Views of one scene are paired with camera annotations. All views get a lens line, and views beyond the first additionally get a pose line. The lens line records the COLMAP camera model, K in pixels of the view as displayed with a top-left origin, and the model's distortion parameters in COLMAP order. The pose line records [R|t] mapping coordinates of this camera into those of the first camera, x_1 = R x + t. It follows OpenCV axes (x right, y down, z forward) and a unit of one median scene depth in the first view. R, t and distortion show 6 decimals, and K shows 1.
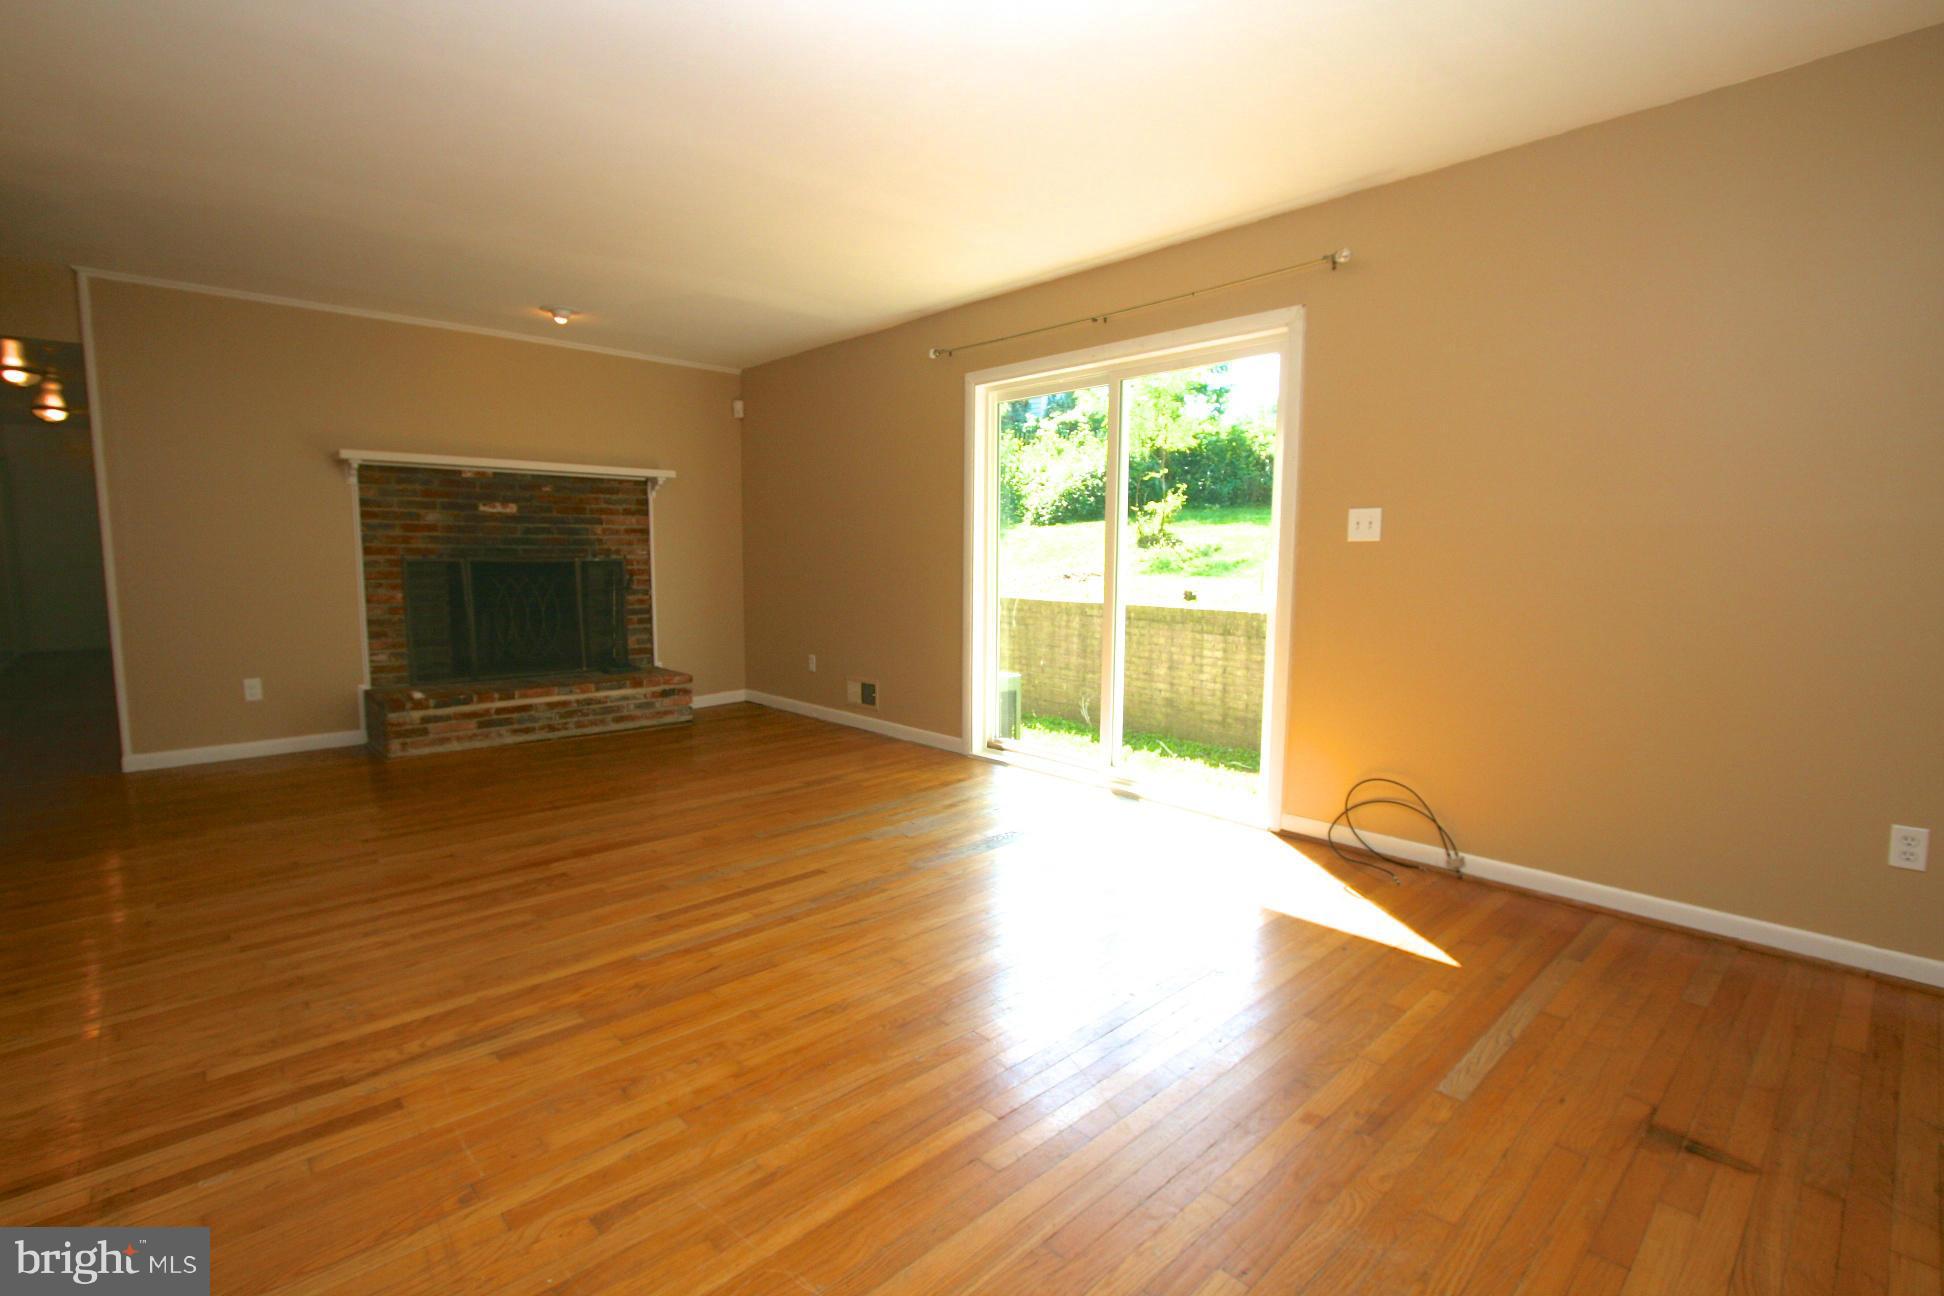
lens RADIAL K [[898.9, 0, 963.5], [0, 898.9, 652.1], [0, 0, 1]] dist [-0.014489, -0.000288]
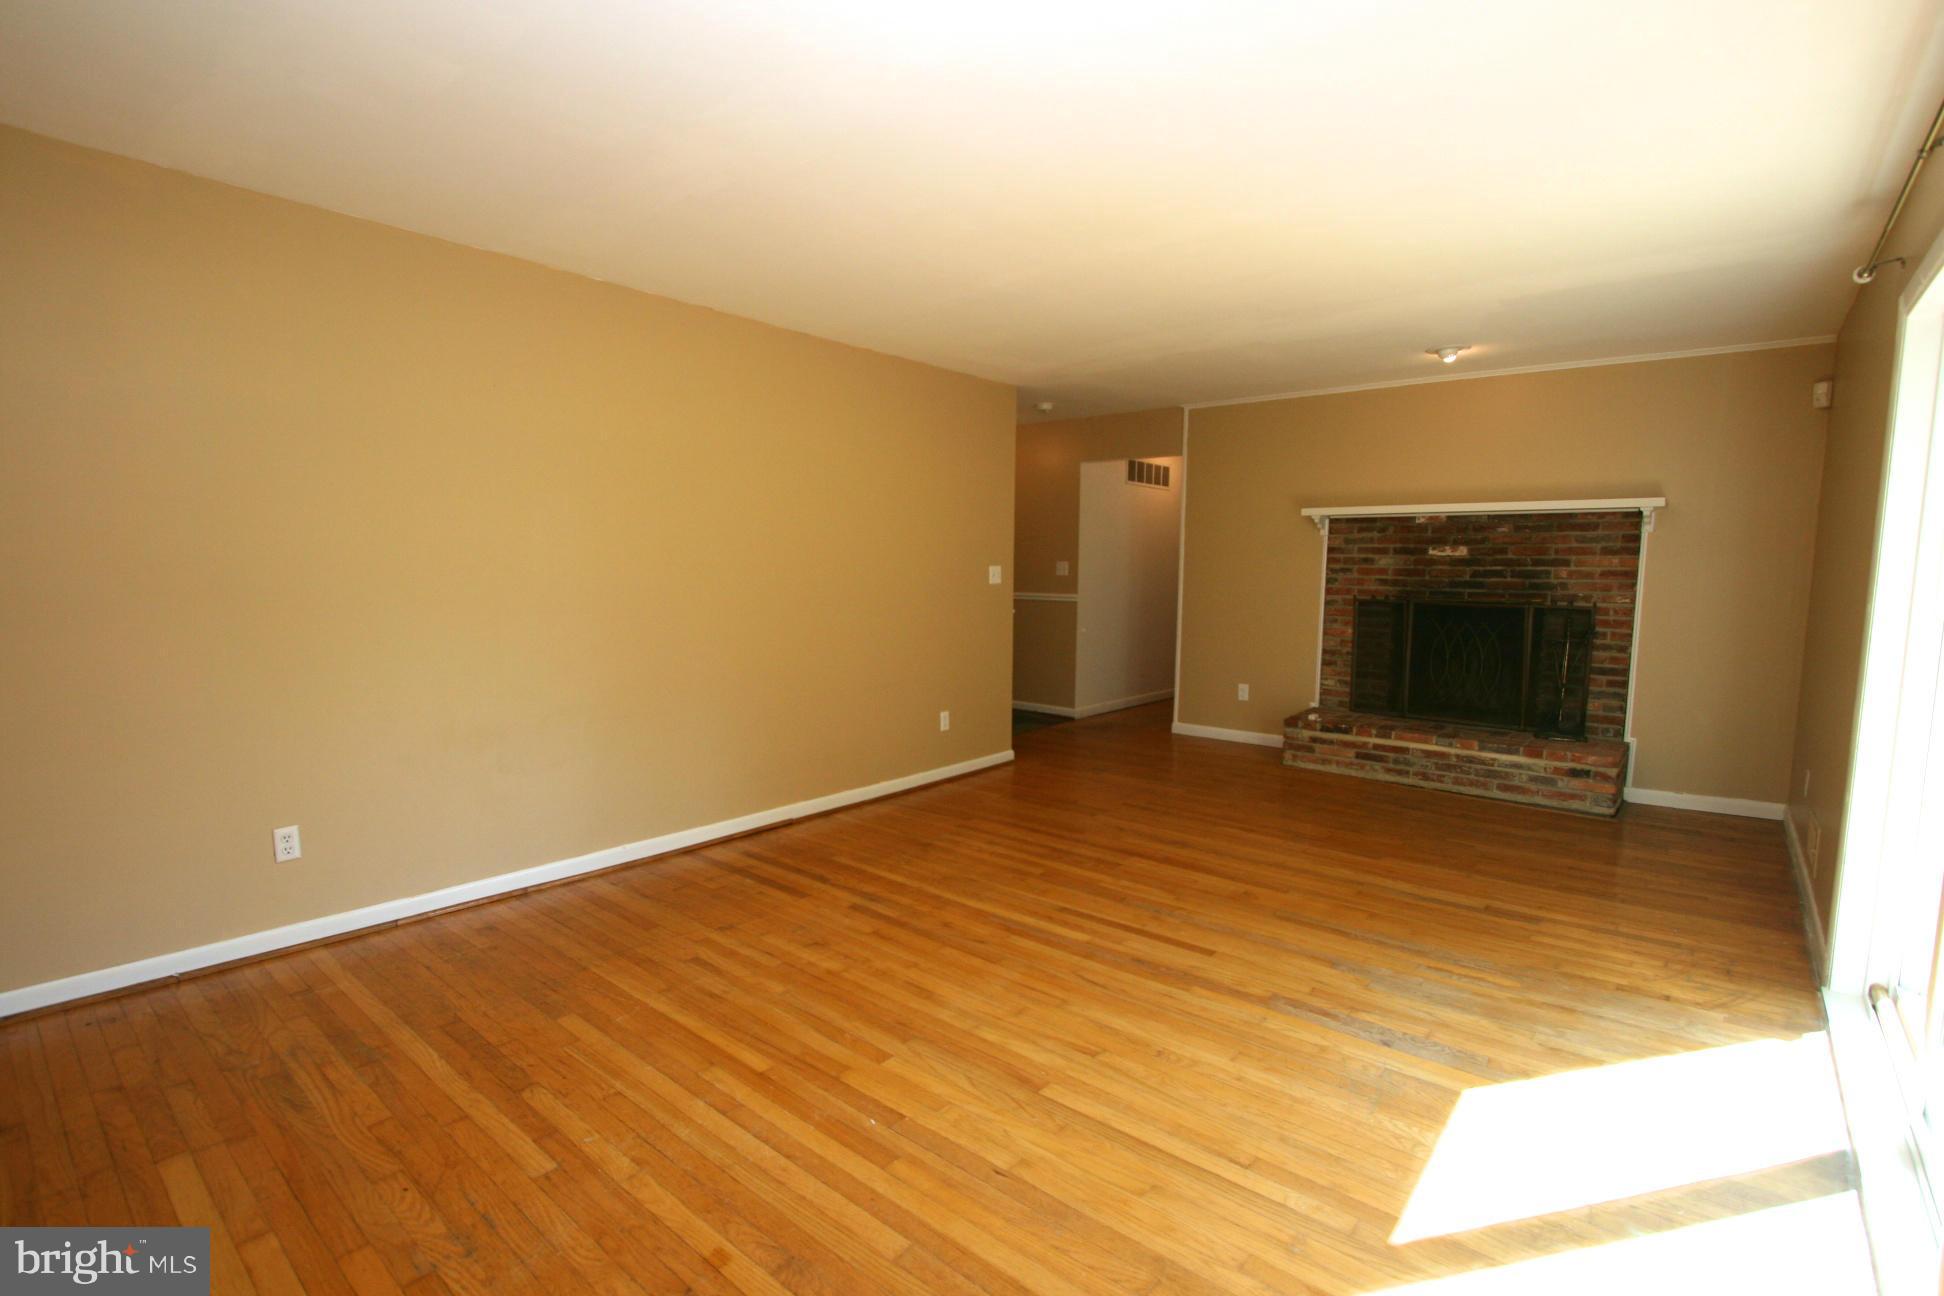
lens RADIAL K [[898.9, 0, 959.7], [0, 898.9, 657.8], [0, 0, 1]] dist [-0.014489, -0.000288]
pose [[0.116280, 0.100908, -0.988077, 0.454320], [-0.116659, 0.989327, 0.087307, -0.072874], [0.986342, 0.105116, 0.126810, 0.378433]]
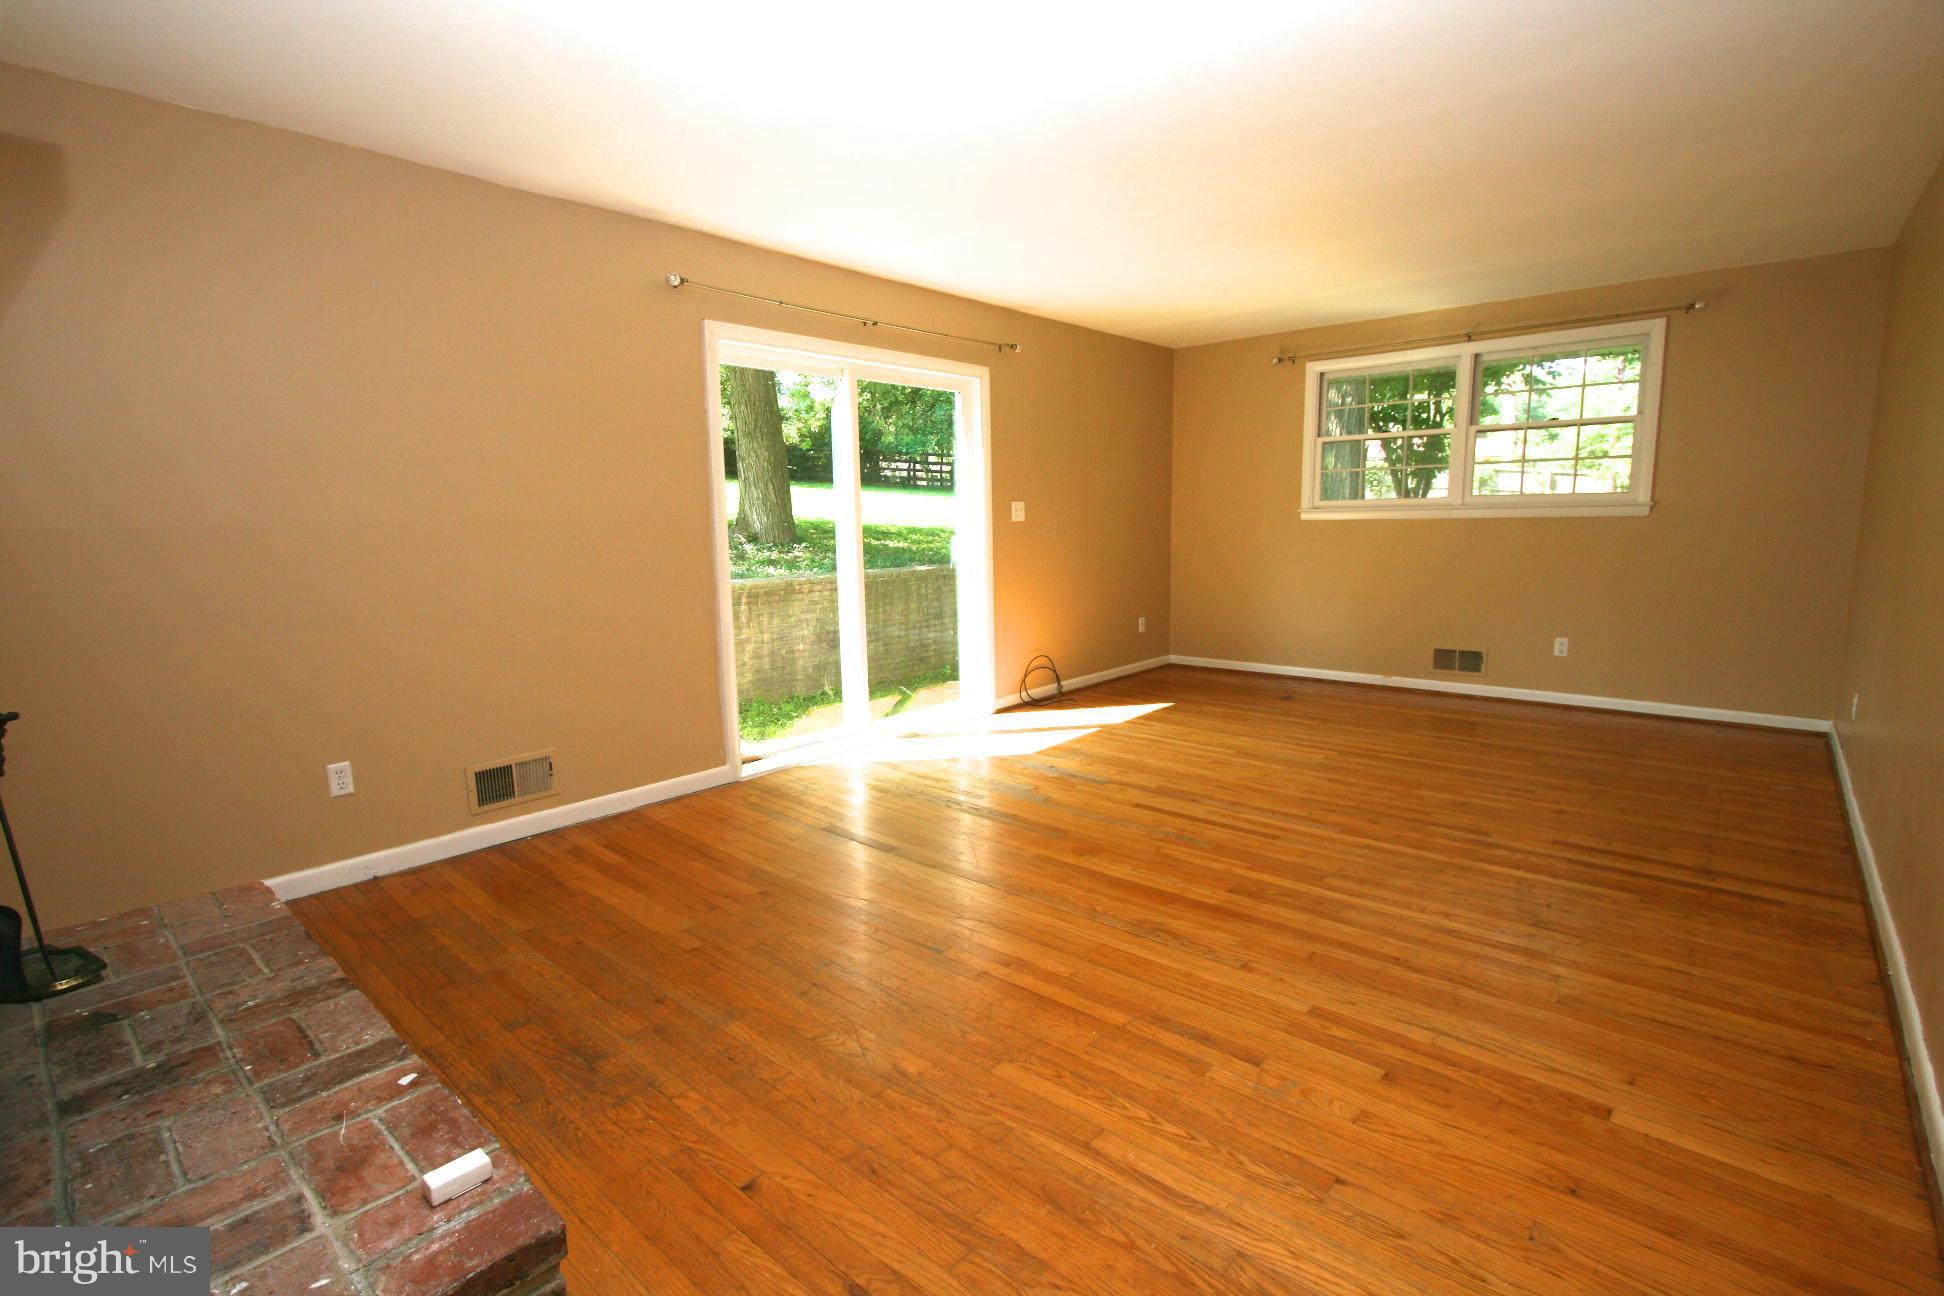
lens RADIAL K [[898.9, 0, 965.2], [0, 898.9, 654.5], [0, 0, 1]] dist [-0.014489, -0.000288]
pose [[-0.097193, -0.154214, 0.983245, -0.815479], [0.127757, 0.977817, 0.165991, -0.112350], [-0.987032, 0.141749, -0.075335, 0.825408]]
